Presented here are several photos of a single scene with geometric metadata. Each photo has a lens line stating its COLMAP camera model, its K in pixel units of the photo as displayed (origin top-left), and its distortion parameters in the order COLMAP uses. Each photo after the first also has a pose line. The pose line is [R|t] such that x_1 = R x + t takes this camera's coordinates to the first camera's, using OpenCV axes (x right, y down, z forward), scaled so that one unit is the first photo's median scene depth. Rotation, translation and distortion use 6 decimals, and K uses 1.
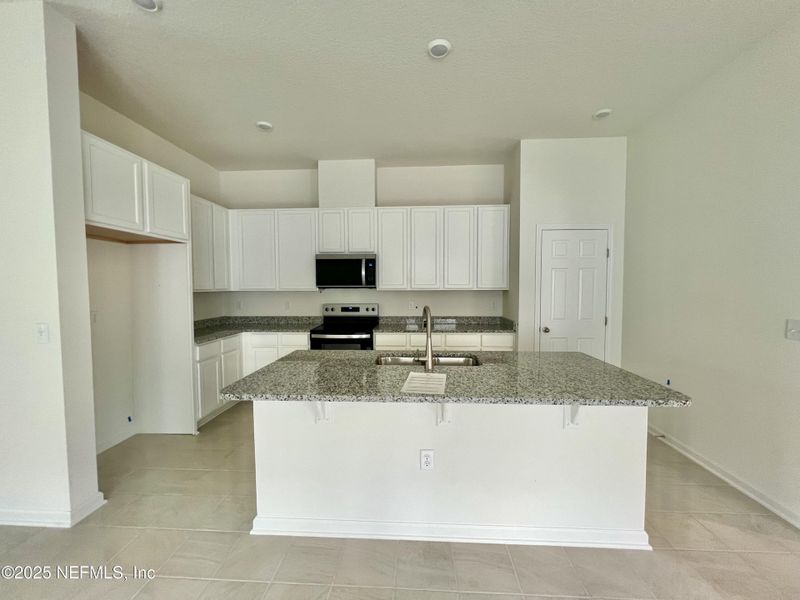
lens RADIAL K [[322.1, 0, 399.6], [0, 322.1, 300.9], [0, 0, 1]] dist [-0.003336, -0.000018]
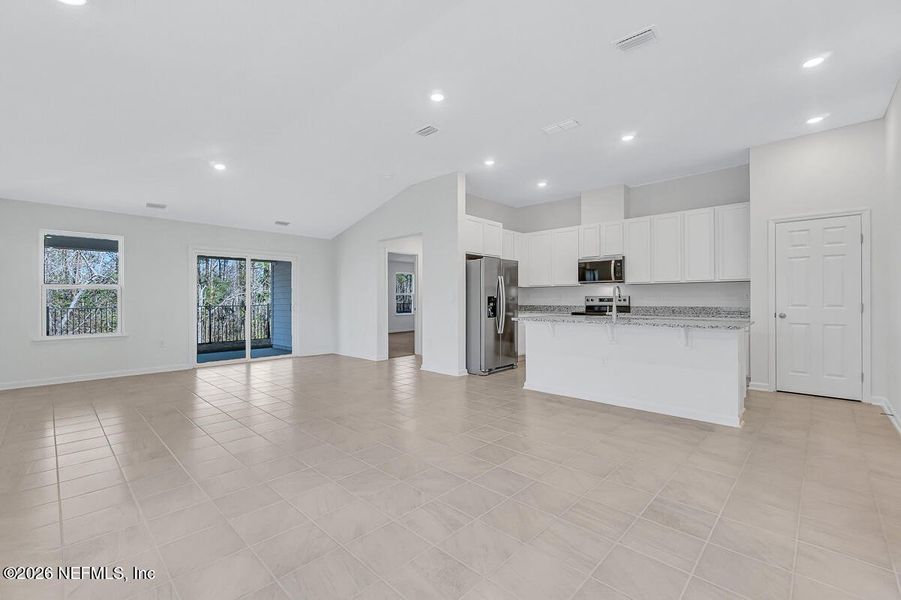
lens RADIAL K [[387.1, 0, 452.3], [0, 387.1, 298.9], [0, 0, 1]] dist [-0.003440, -0.000019]
pose [[0.768795, -0.000254, -0.639496, 0.387426], [-0.030966, 0.998812, -0.037623, 0.104824], [0.638746, 0.048727, 0.767873, -0.619100]]
